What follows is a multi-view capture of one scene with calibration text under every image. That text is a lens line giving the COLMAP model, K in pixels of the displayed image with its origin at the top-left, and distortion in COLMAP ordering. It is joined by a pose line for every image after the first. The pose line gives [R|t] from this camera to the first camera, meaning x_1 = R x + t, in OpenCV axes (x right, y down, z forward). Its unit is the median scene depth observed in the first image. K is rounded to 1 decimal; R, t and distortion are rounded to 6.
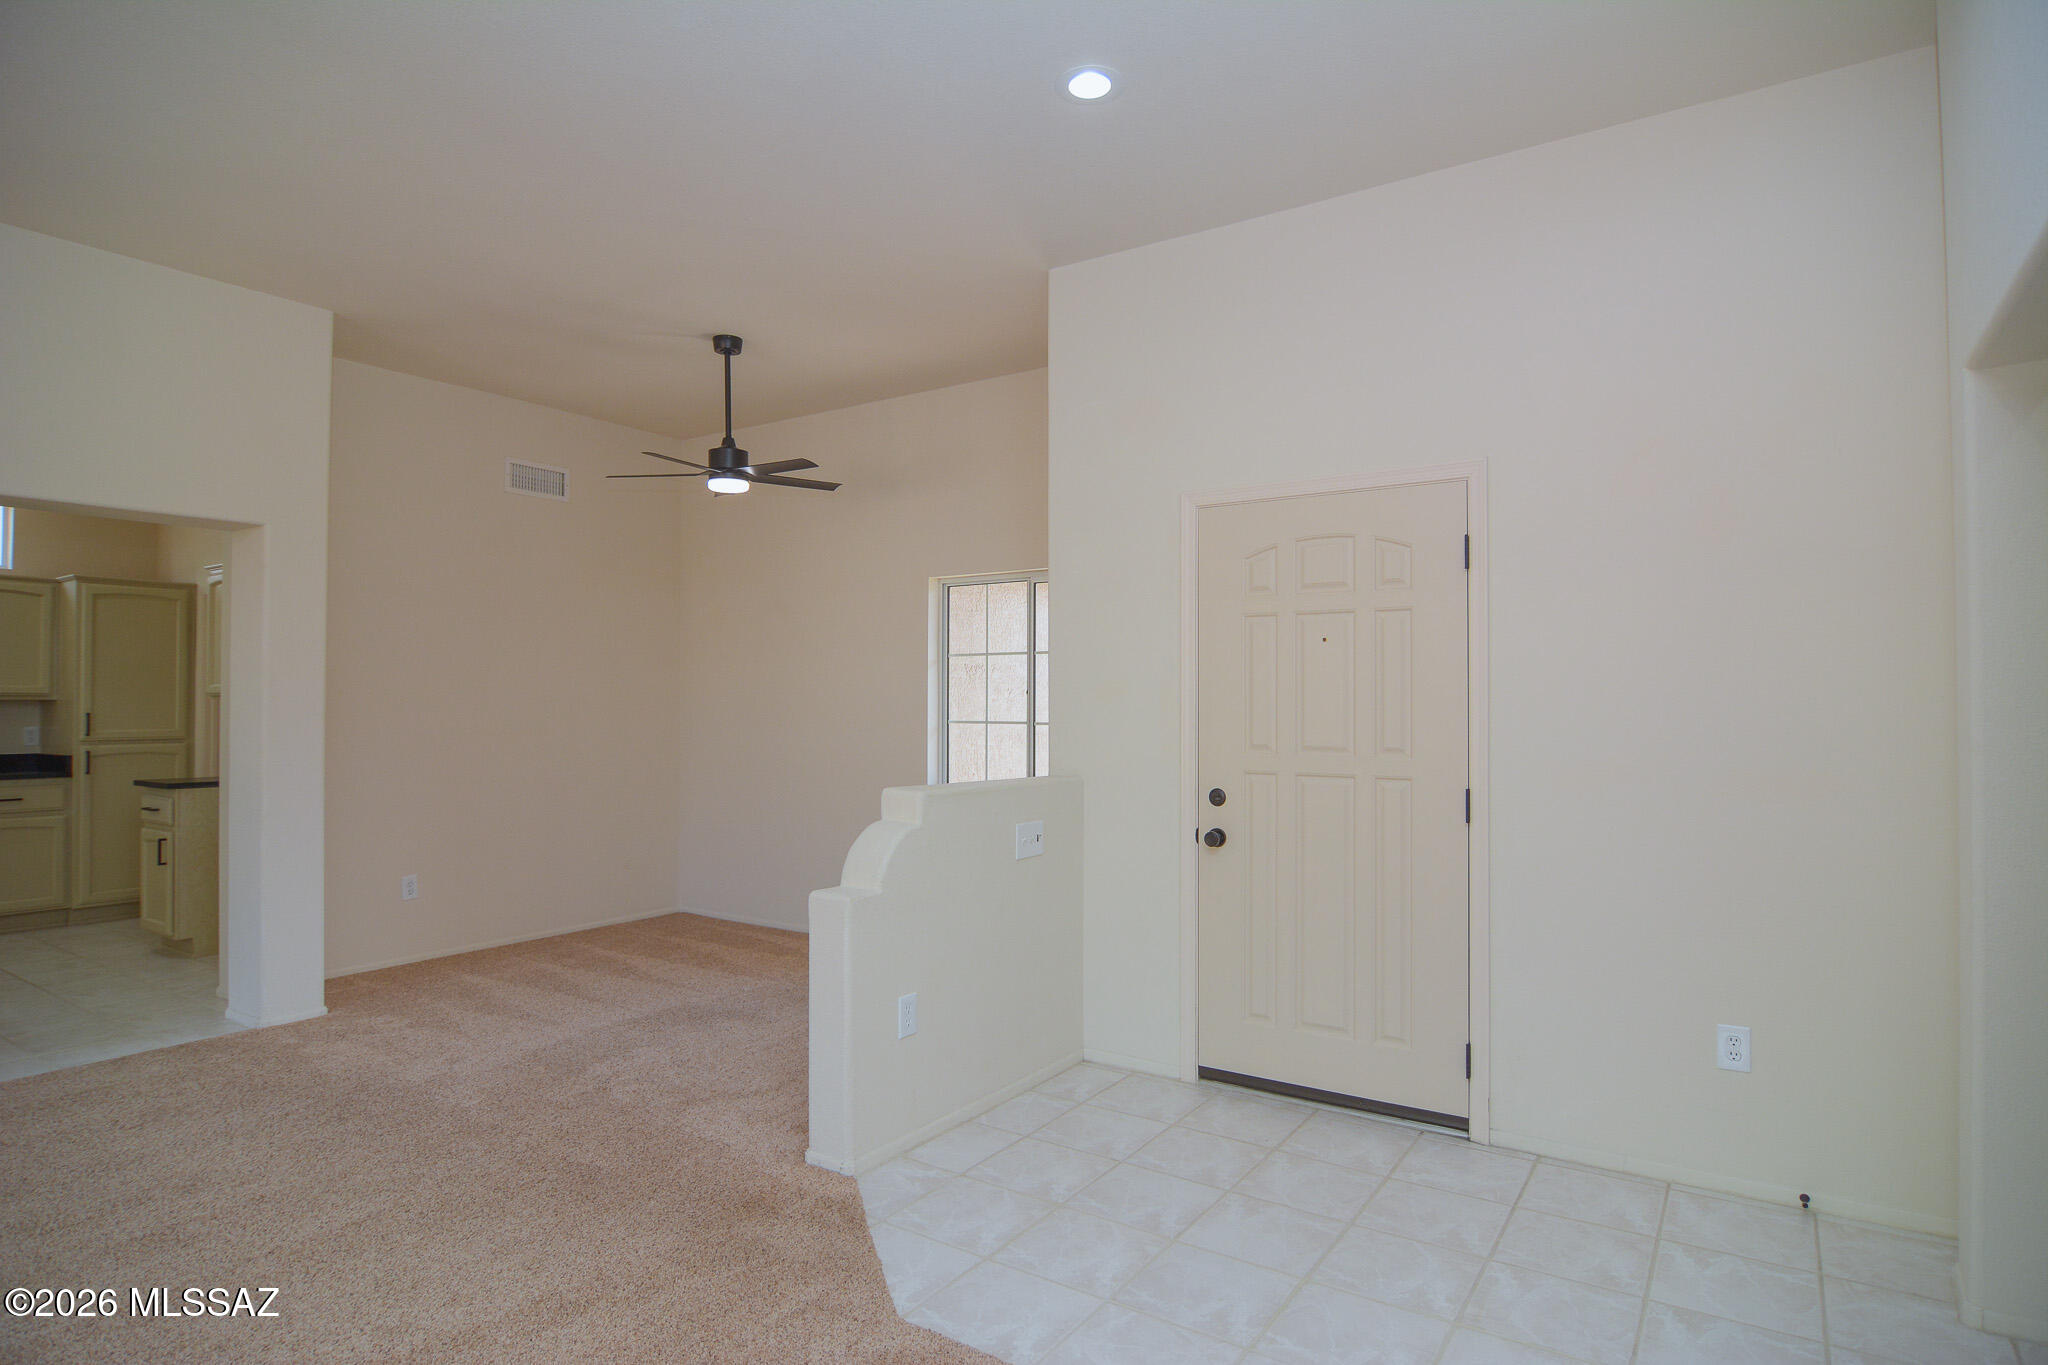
lens RADIAL K [[1112.6, 0, 1026.6], [0, 1112.6, 688.8], [0, 0, 1]] dist [-0.020050, -0.000434]
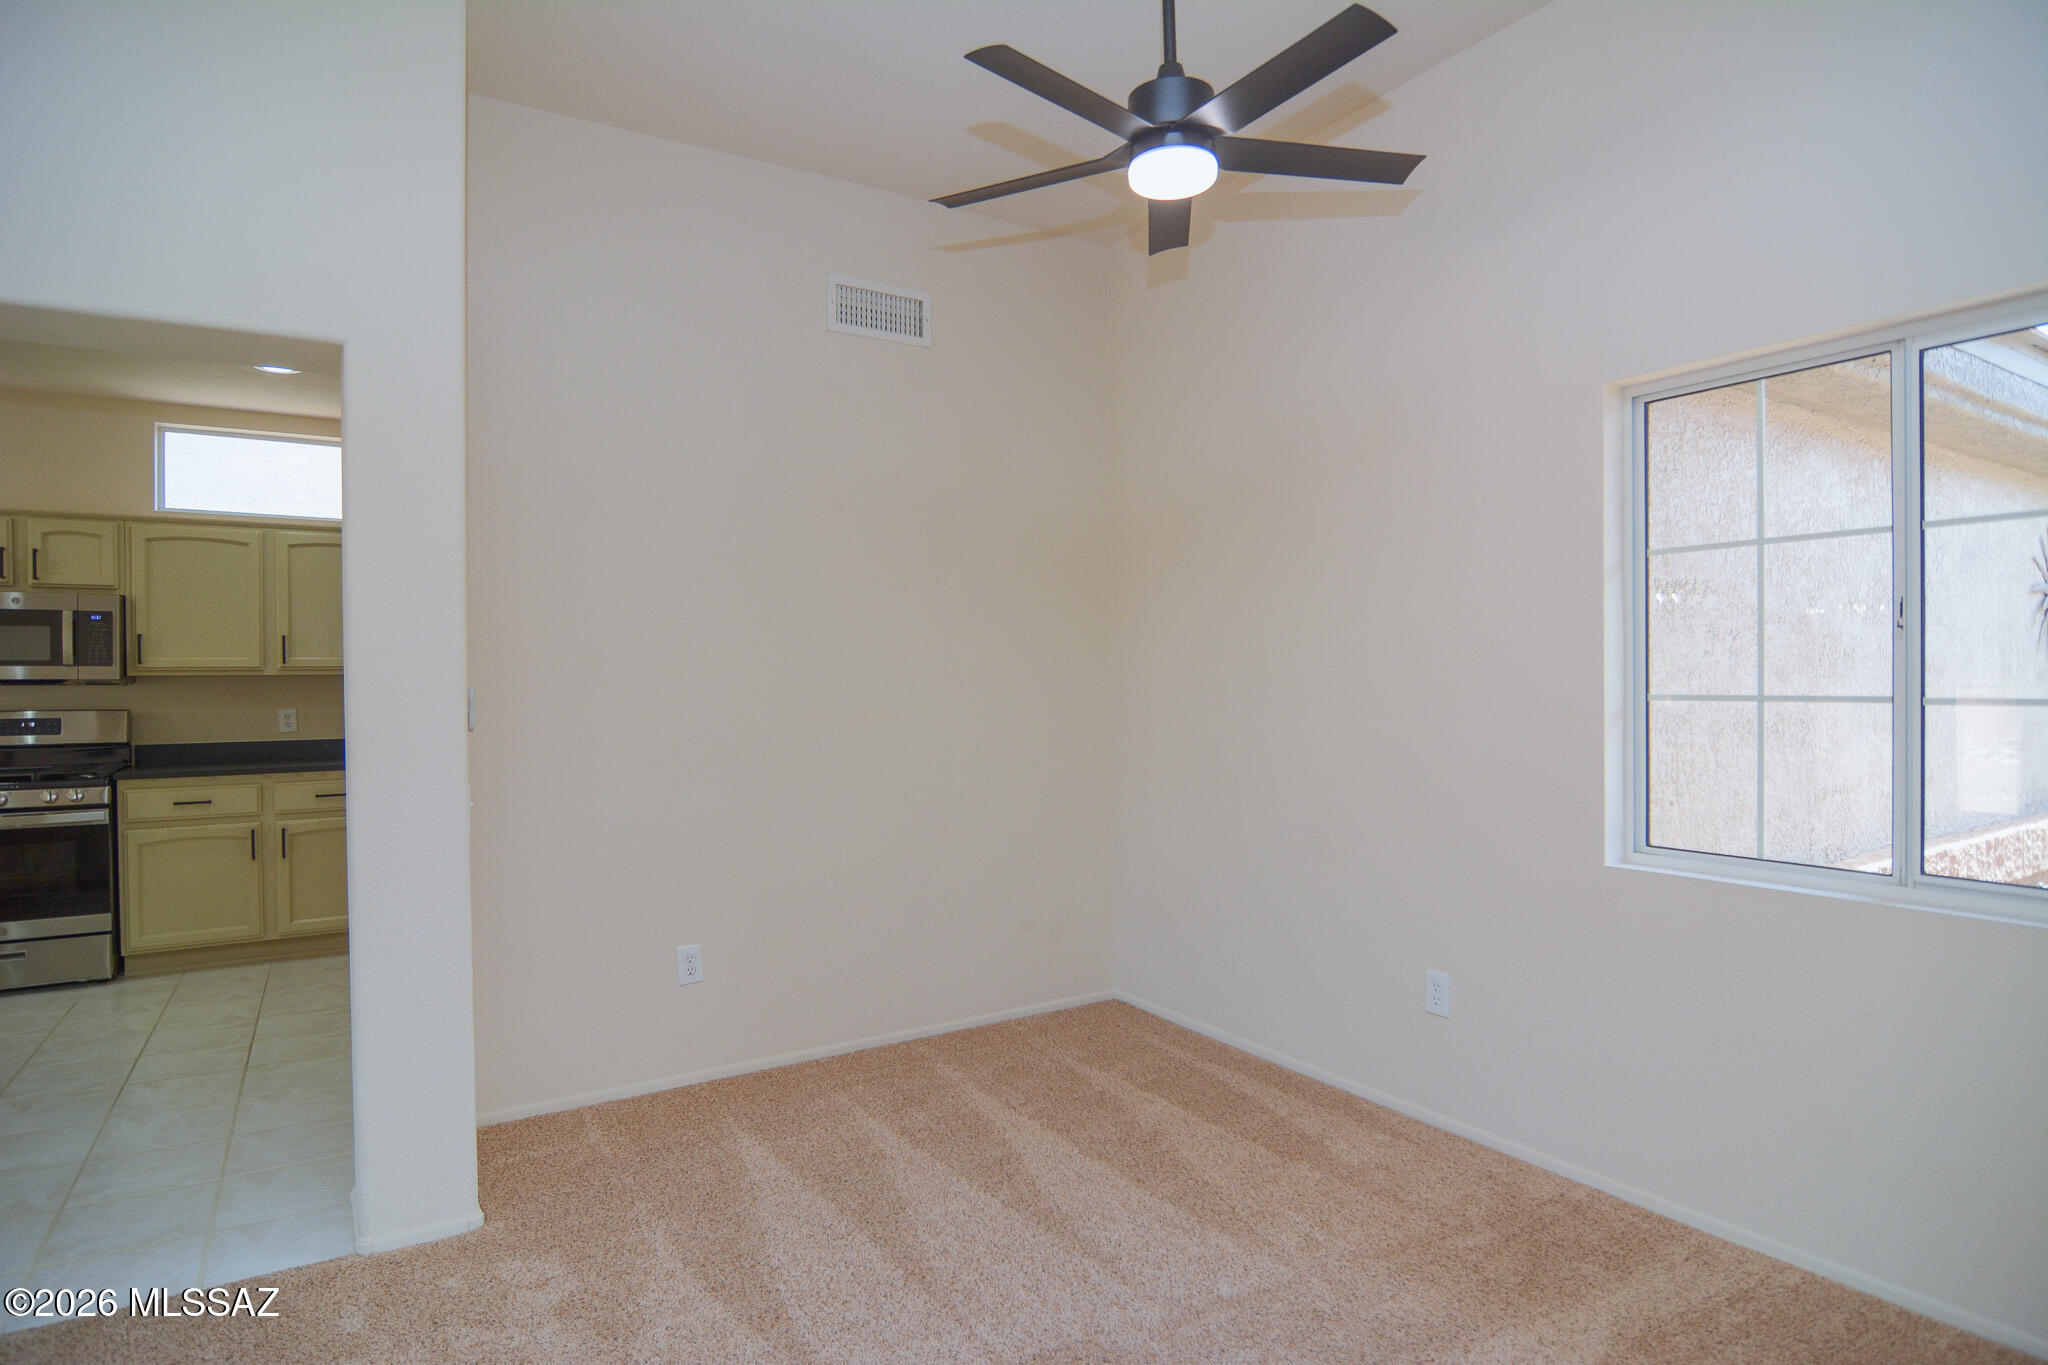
lens RADIAL K [[1092.0, 0, 1024.1], [0, 1092.0, 688.0], [0, 0, 1]] dist [-0.025675, 0.000445]
pose [[0.915044, -0.005838, -0.403312, -0.134416], [0.016288, 0.999615, 0.022483, 0.012215], [0.403025, -0.027142, 0.914786, 0.516967]]
